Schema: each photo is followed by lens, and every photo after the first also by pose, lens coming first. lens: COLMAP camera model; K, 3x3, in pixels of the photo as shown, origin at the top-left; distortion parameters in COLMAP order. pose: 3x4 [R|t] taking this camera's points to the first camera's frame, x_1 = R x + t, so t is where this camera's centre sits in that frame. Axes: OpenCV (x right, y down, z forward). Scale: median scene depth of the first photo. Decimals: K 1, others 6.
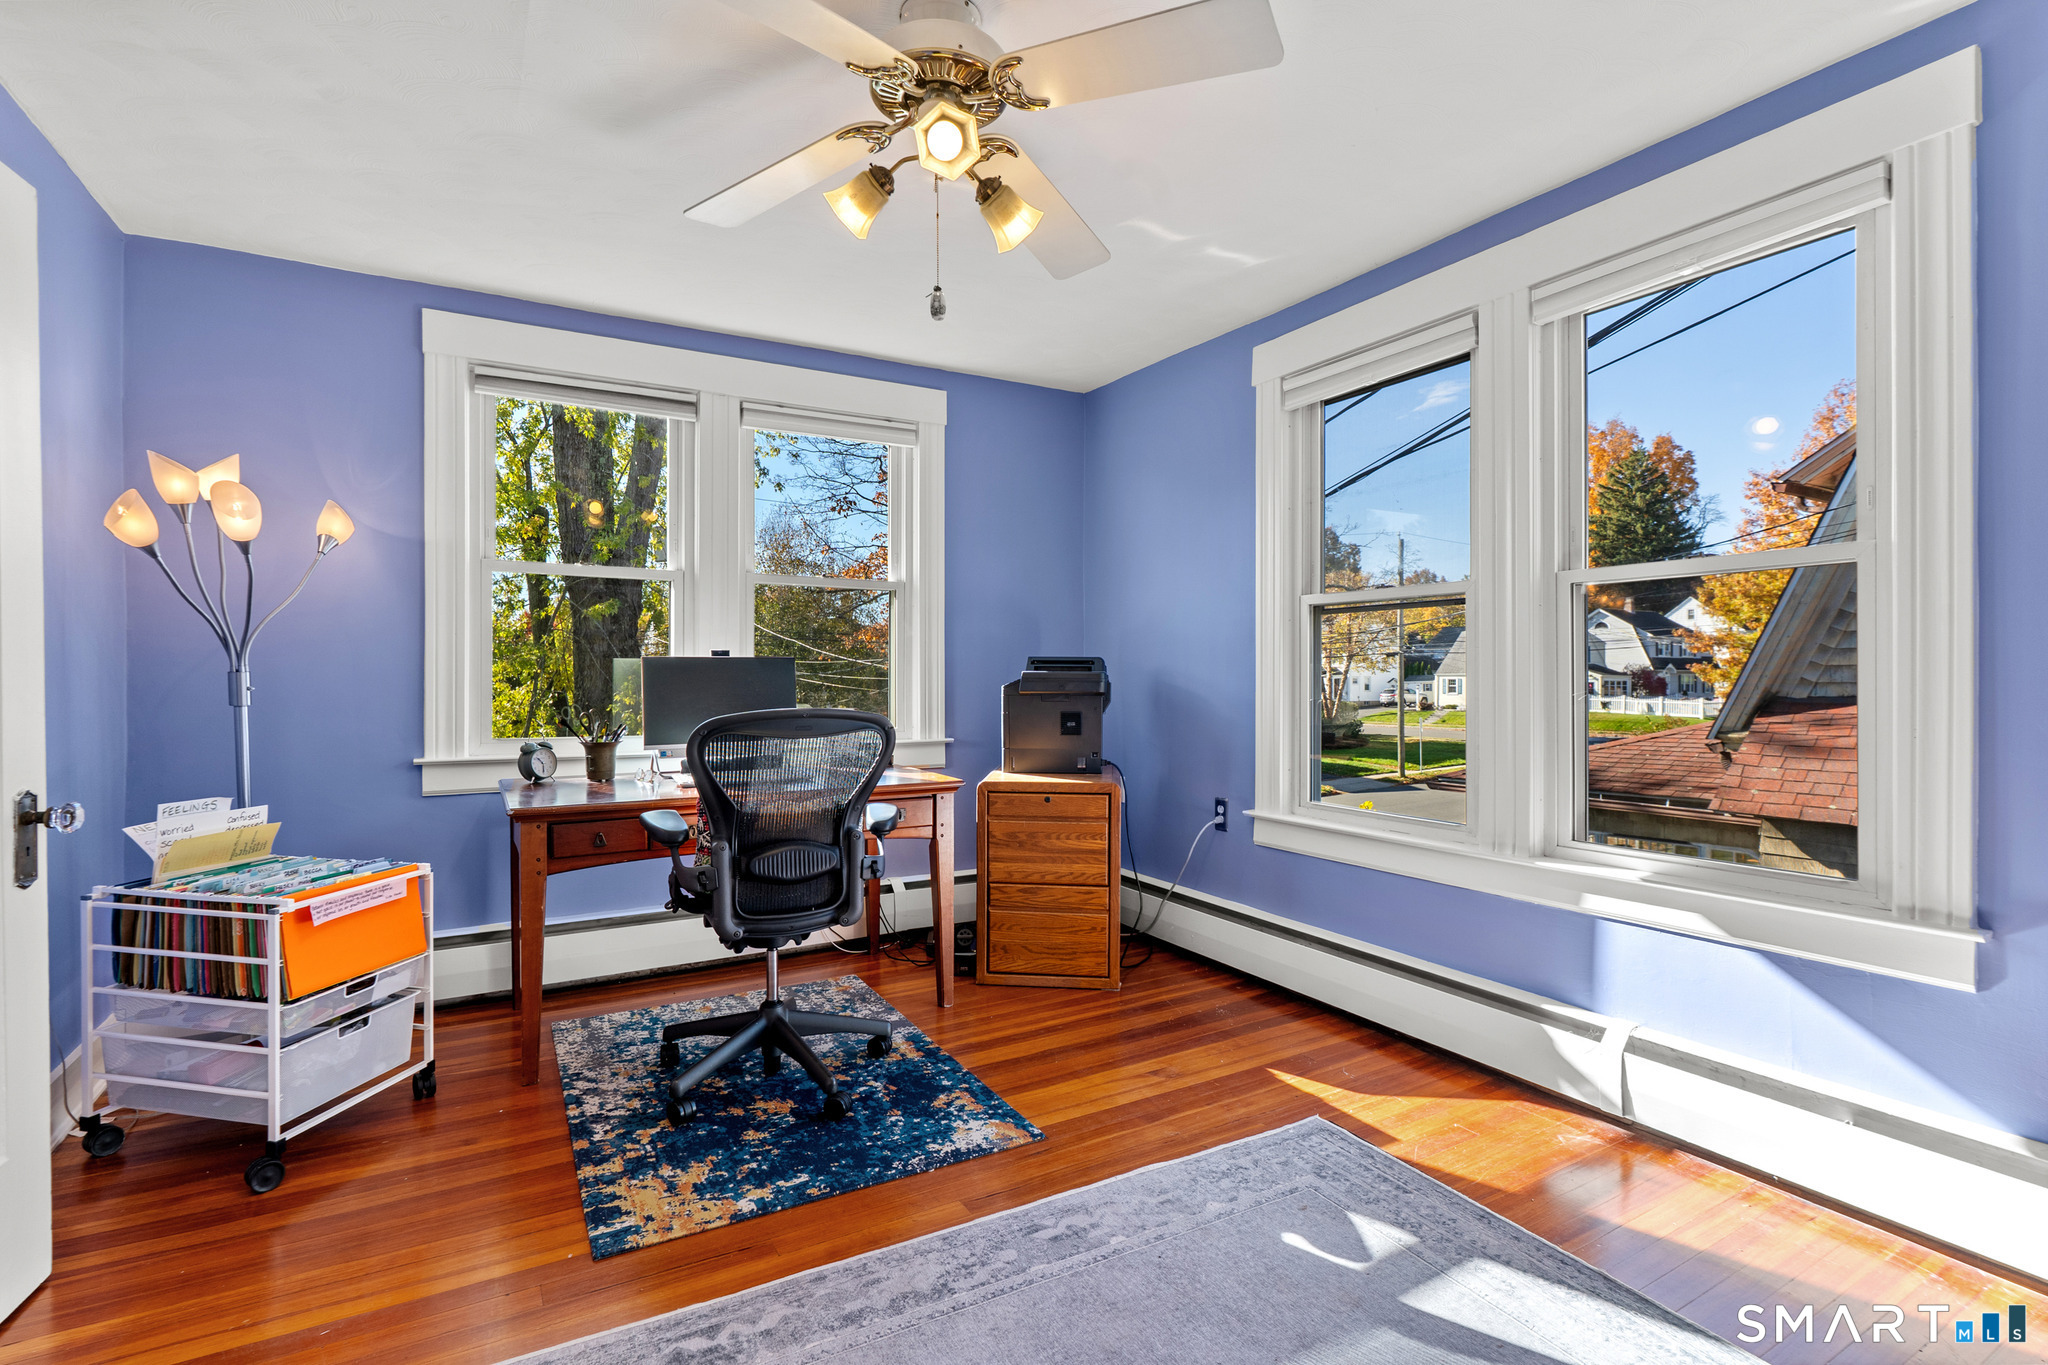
lens RADIAL K [[937.2, 0, 1006.8], [0, 937.2, 663.7], [0, 0, 1]] dist [-0.013990, 0.000347]
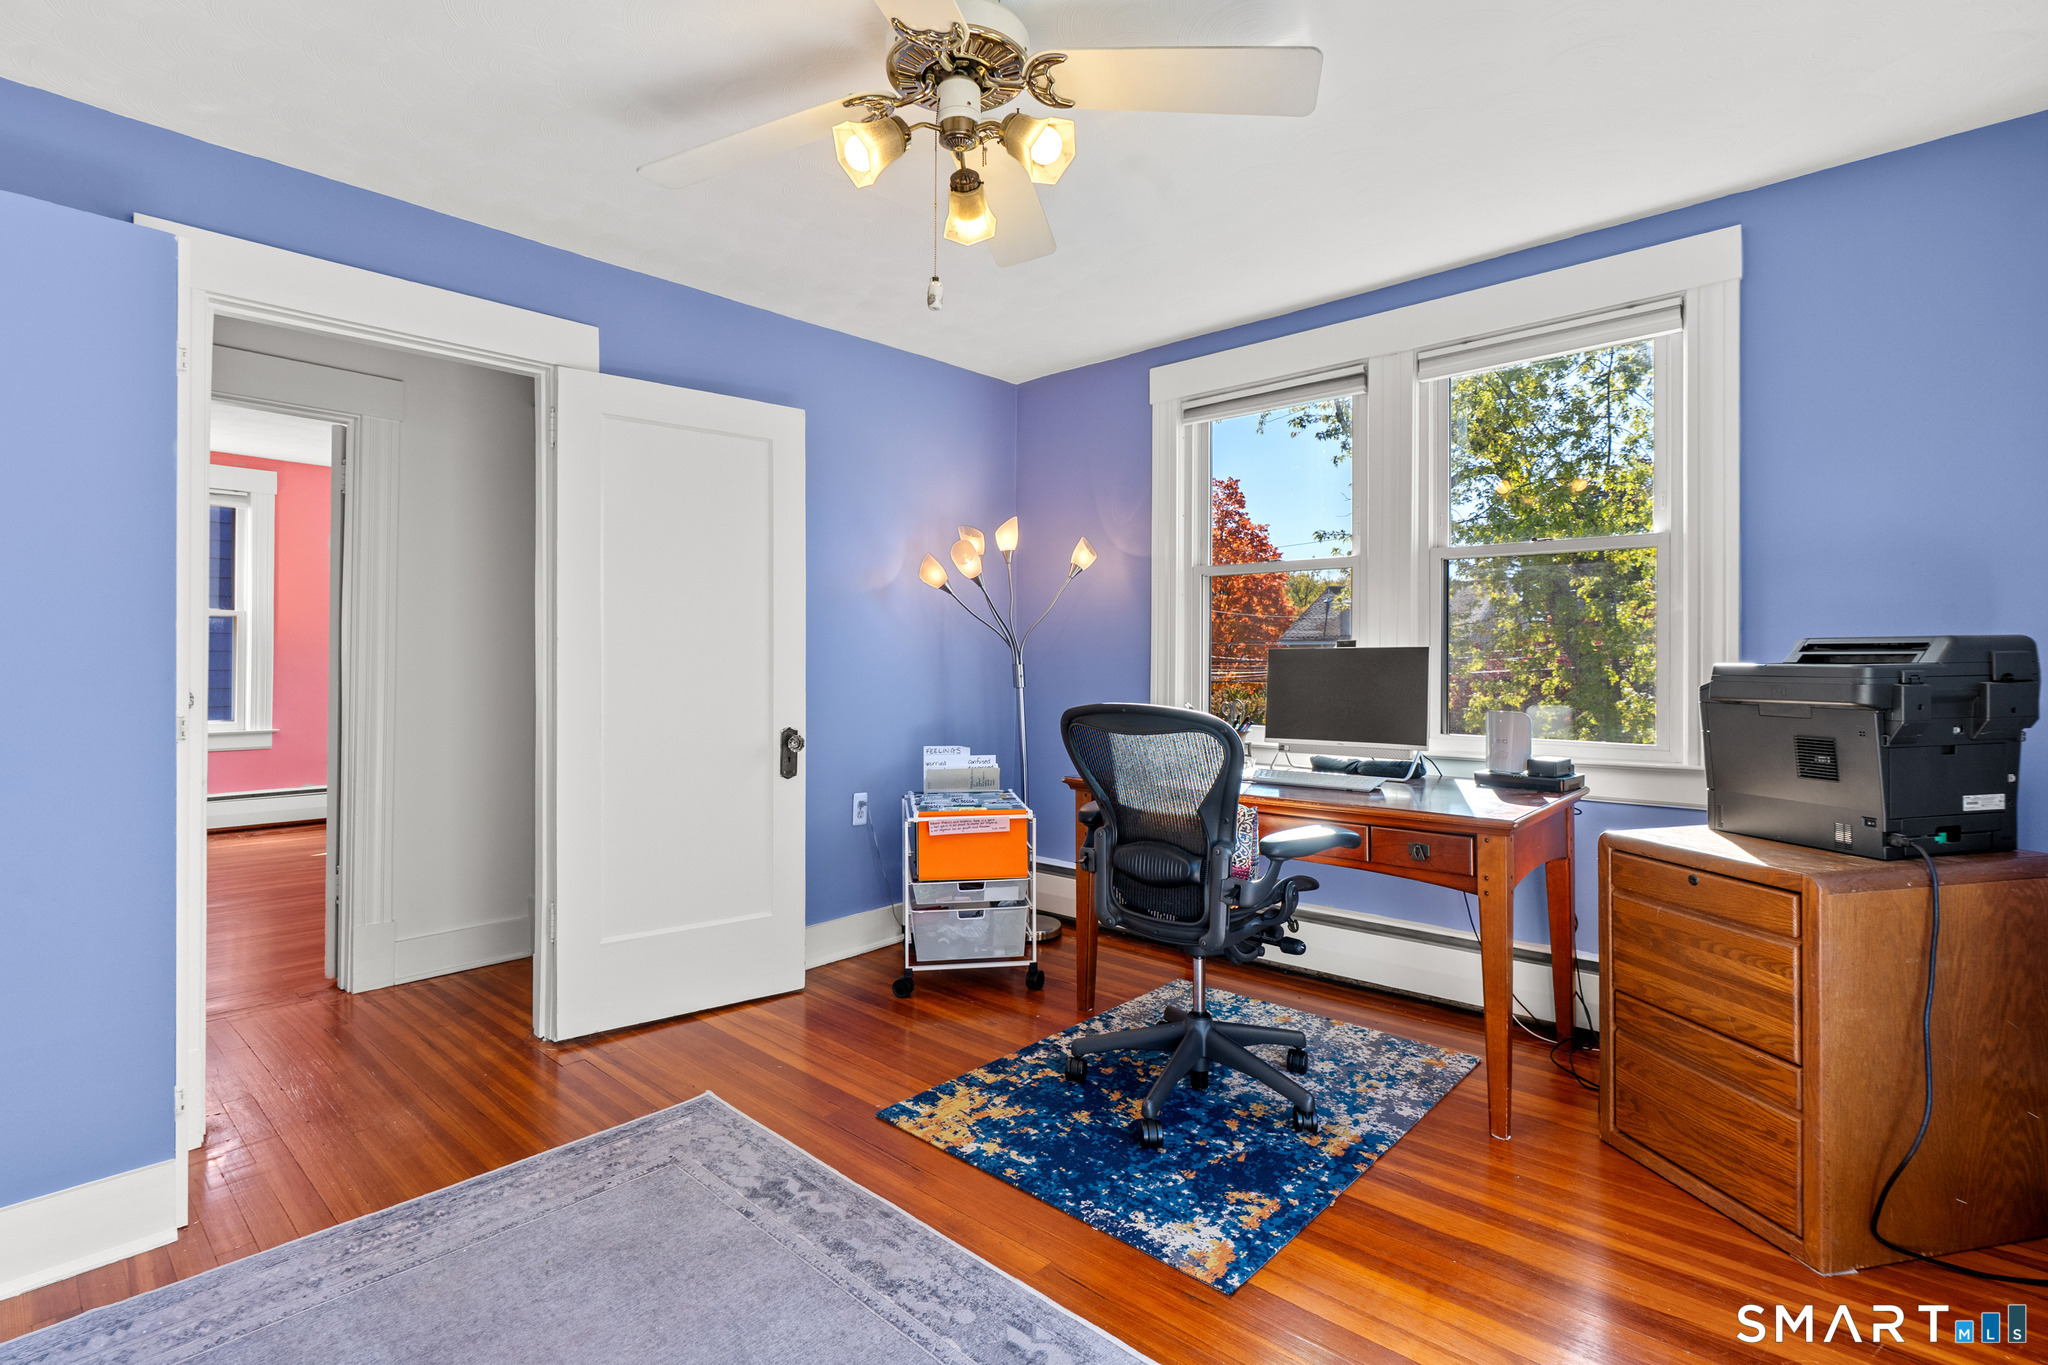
lens RADIAL K [[937.2, 0, 1006.8], [0, 937.2, 663.7], [0, 0, 1]] dist [-0.013990, 0.000347]
pose [[0.326246, -0.002269, -0.945282, 0.650086], [0.008453, 0.999964, 0.000517, 0.005413], [0.945247, -0.008159, 0.326253, 0.567725]]
